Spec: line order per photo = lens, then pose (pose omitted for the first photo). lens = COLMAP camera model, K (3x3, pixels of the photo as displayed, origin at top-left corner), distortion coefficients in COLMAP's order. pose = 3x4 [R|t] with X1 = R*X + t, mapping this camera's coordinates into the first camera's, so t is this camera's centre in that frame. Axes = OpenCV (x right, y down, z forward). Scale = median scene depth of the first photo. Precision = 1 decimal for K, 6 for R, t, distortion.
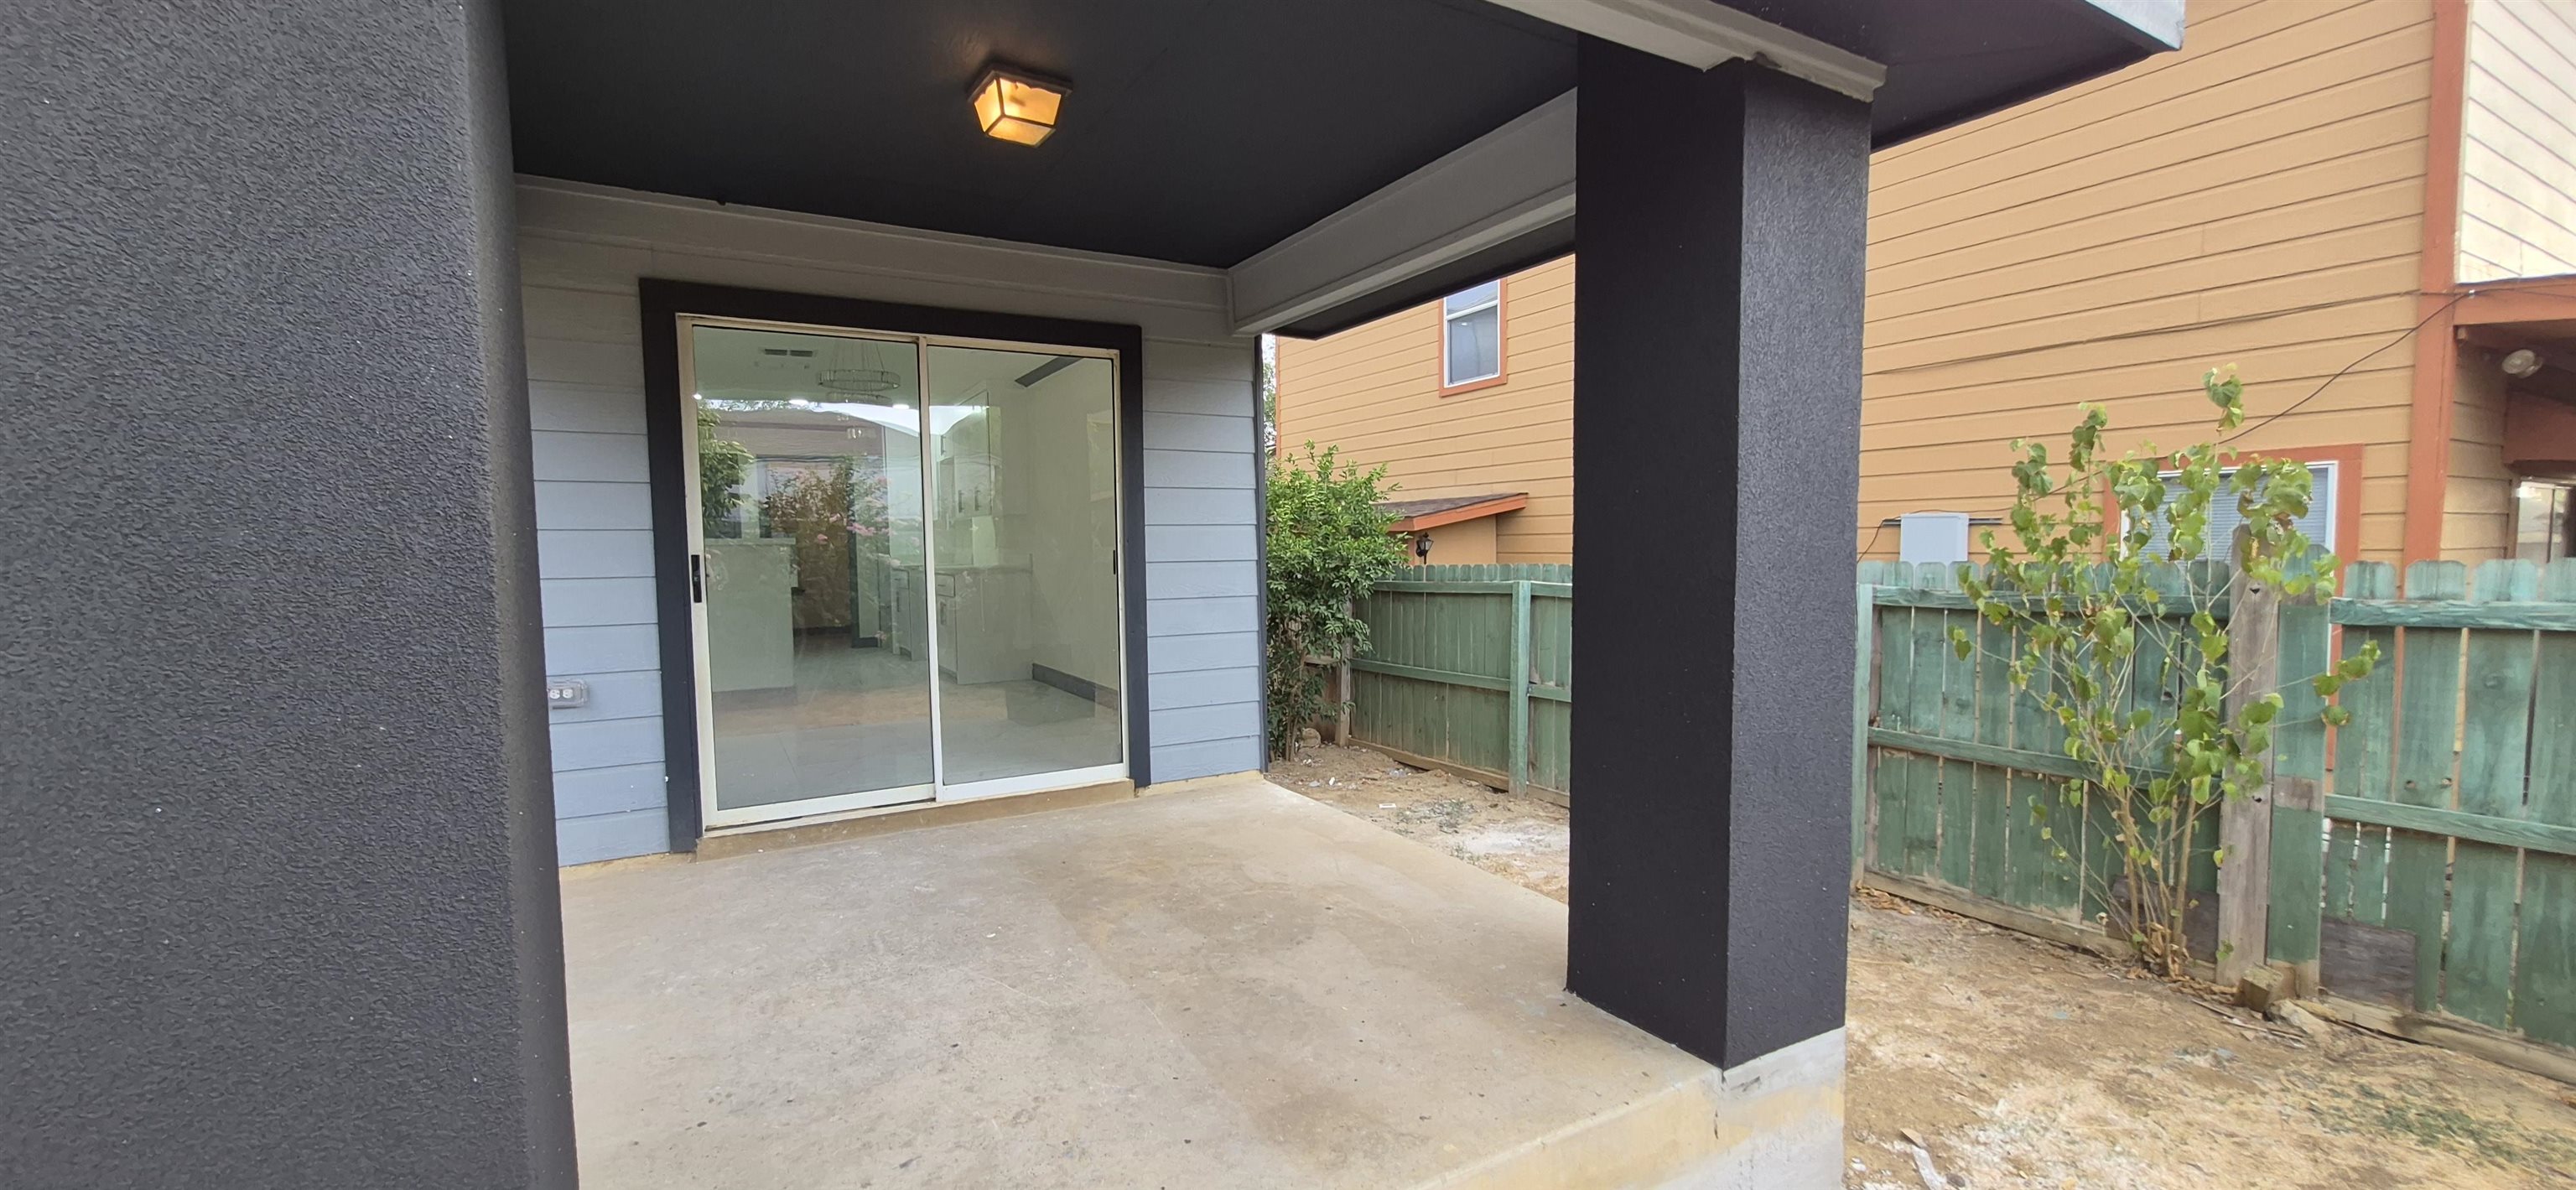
lens RADIAL K [[1018.3, 0, 1271.2], [0, 1018.3, 604.3], [0, 0, 1]] dist [0.002133, -0.000334]
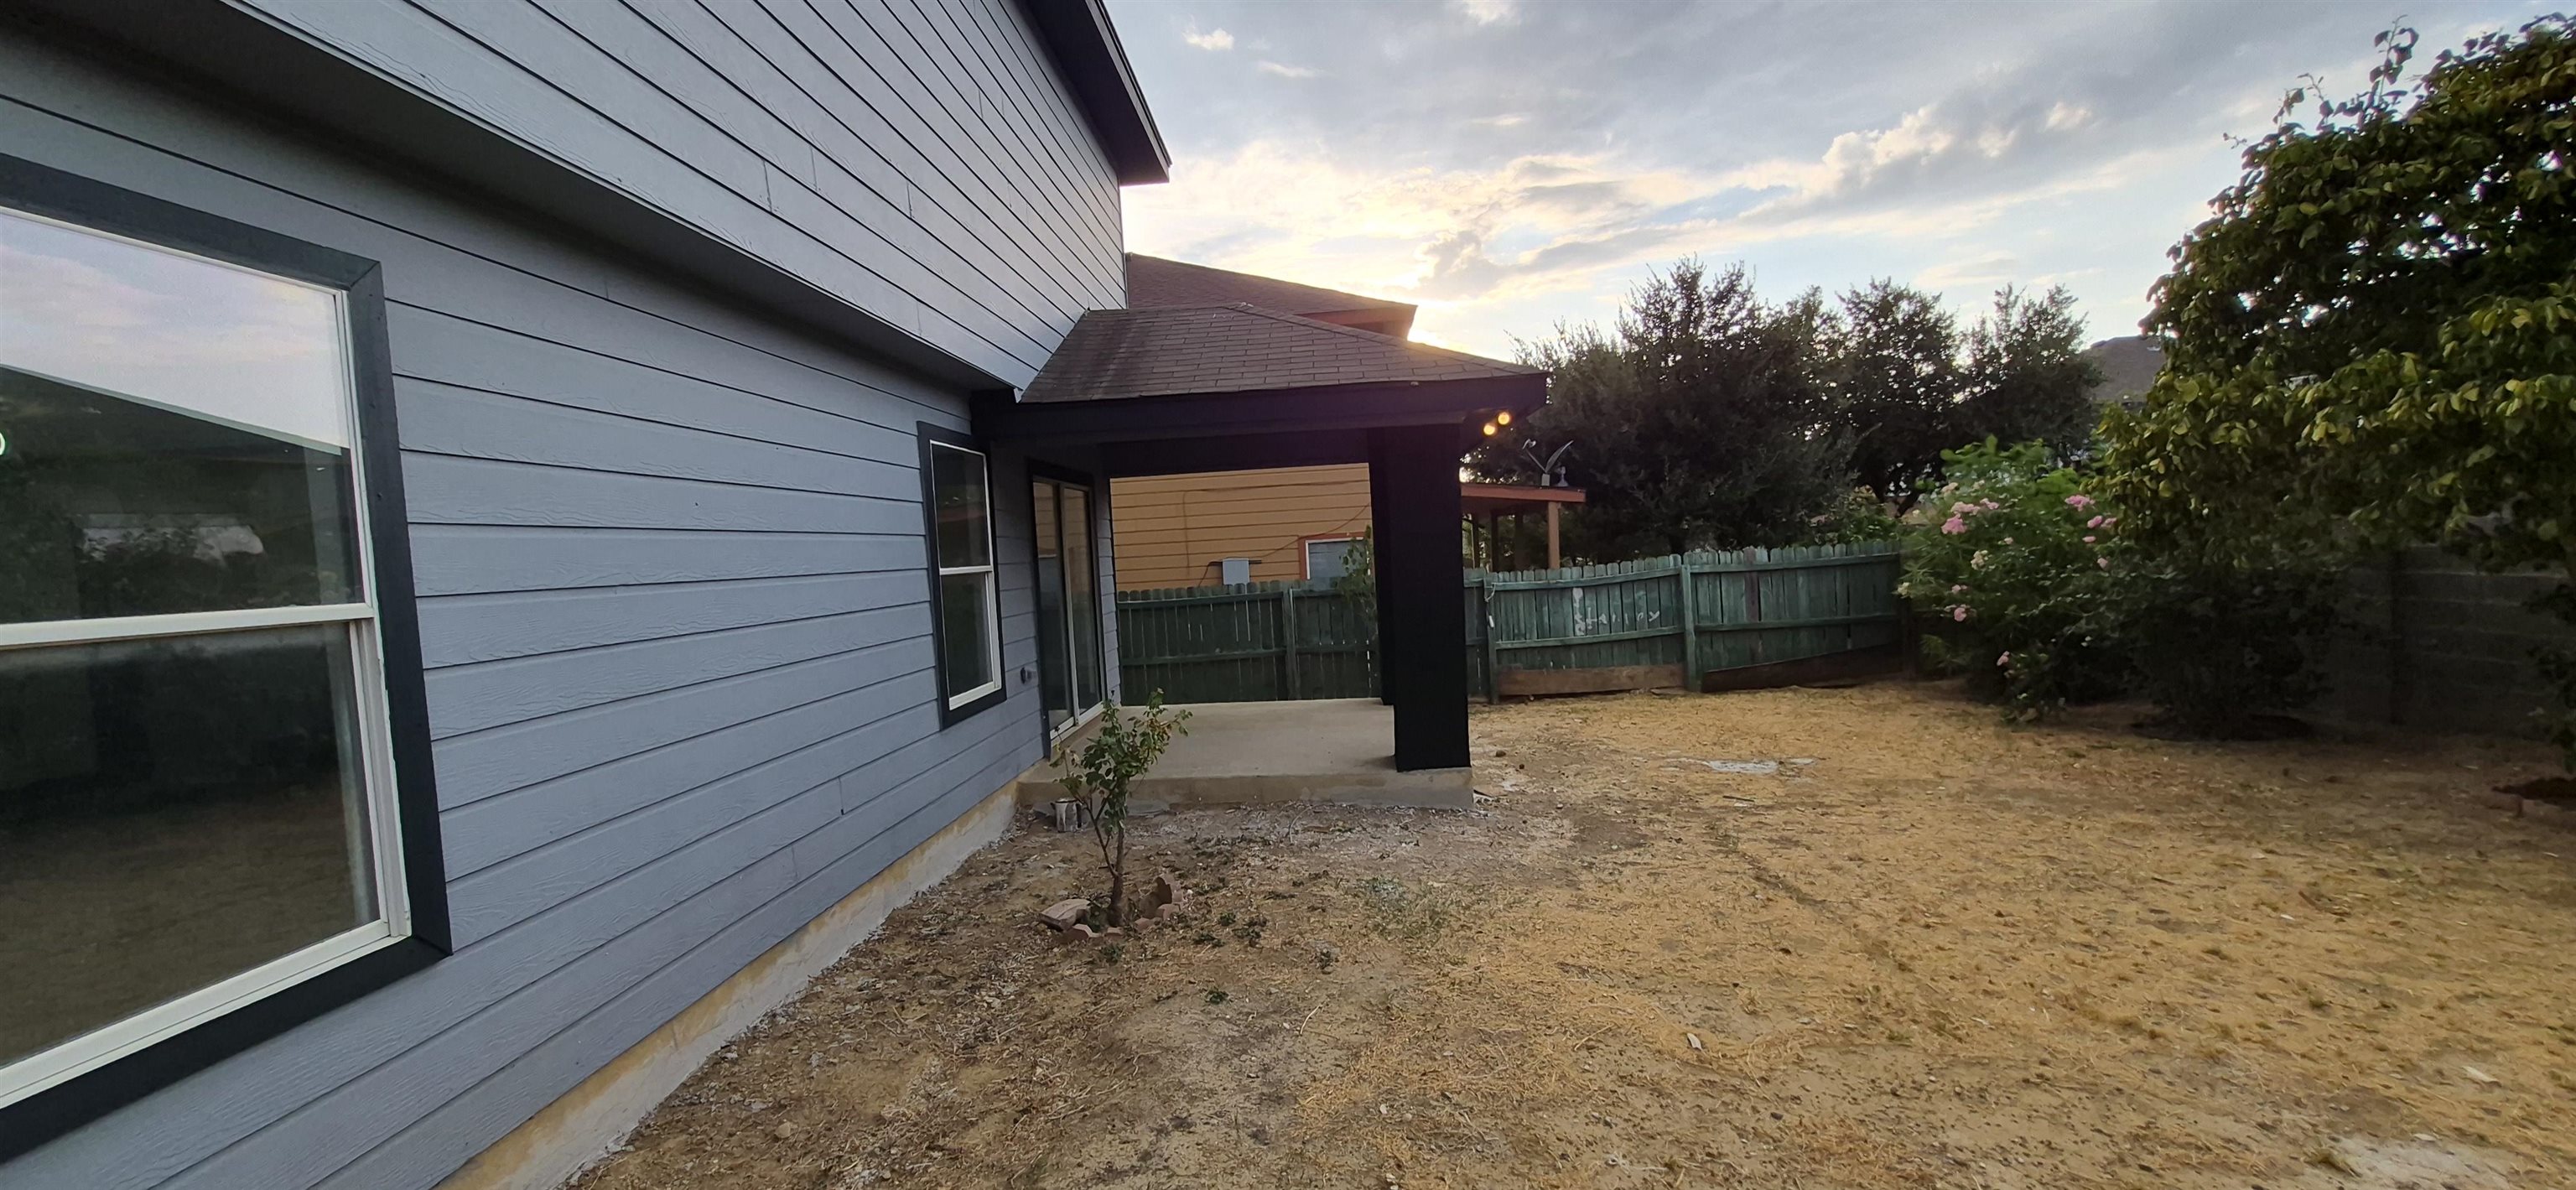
lens RADIAL K [[1025.9, 0, 1275.9], [0, 1025.9, 604.0], [0, 0, 1]] dist [0.000356, -0.000091]
pose [[0.554743, -0.063214, 0.829617, -1.743802], [0.097900, 0.995142, 0.010363, -0.015674], [-0.826242, 0.075471, 0.558237, -0.410535]]
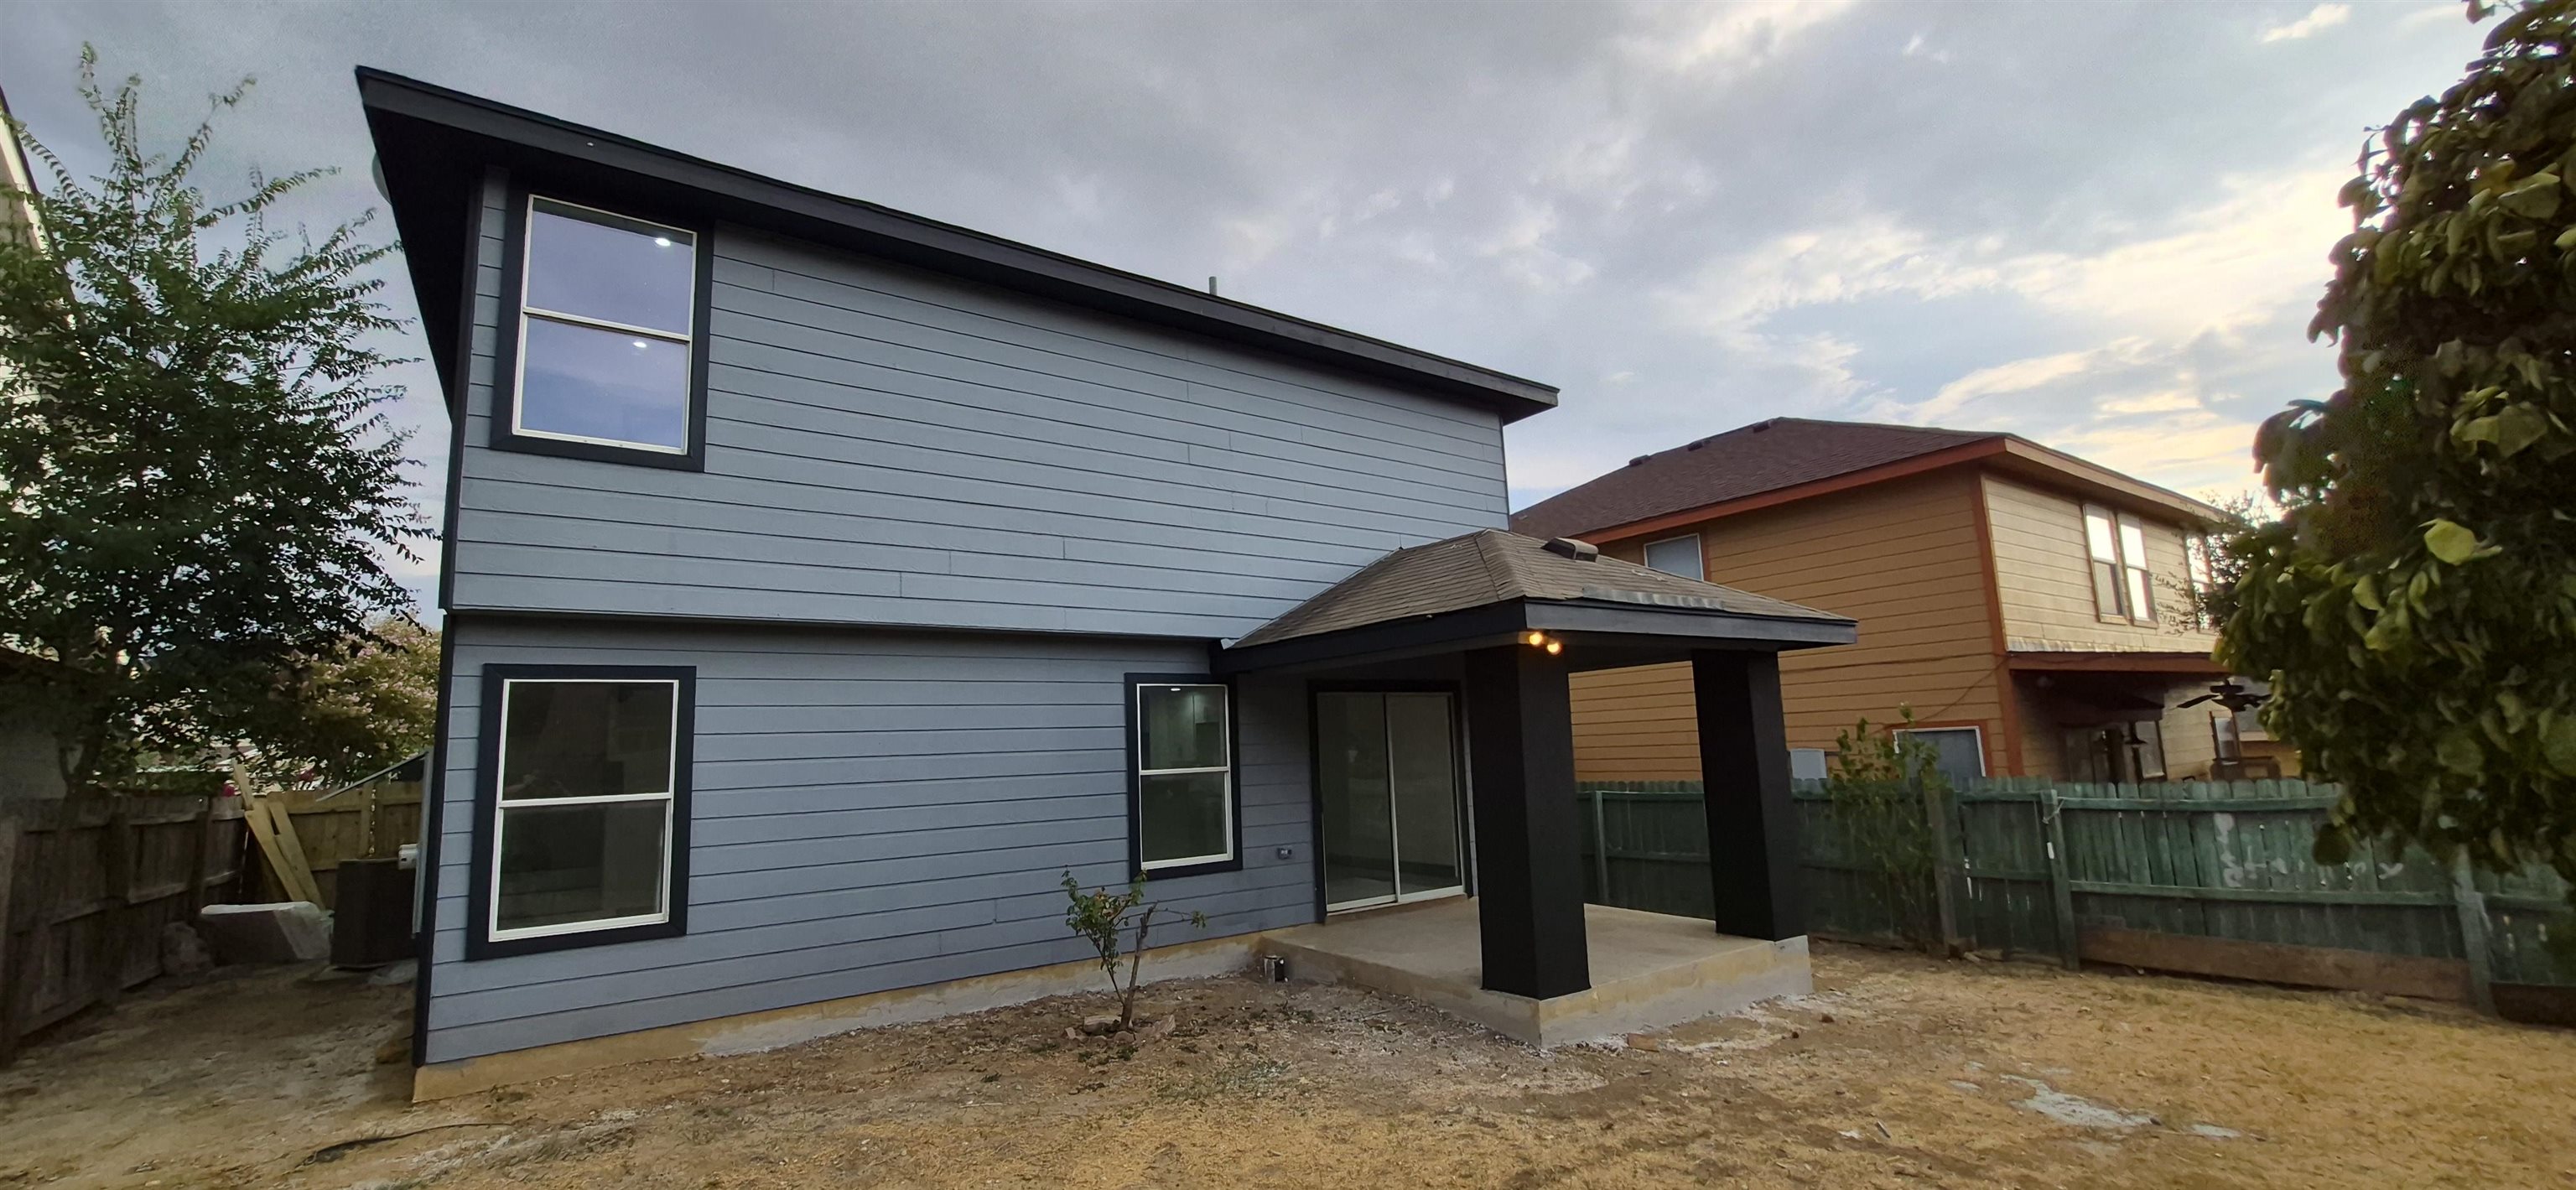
lens RADIAL K [[1018.3, 0, 1271.2], [0, 1018.3, 604.3], [0, 0, 1]] dist [0.002133, -0.000334]
pose [[0.995356, -0.011409, 0.095585, -0.828000], [0.030750, 0.978612, -0.203404, 0.002485], [-0.091220, 0.205399, 0.974418, -1.287931]]
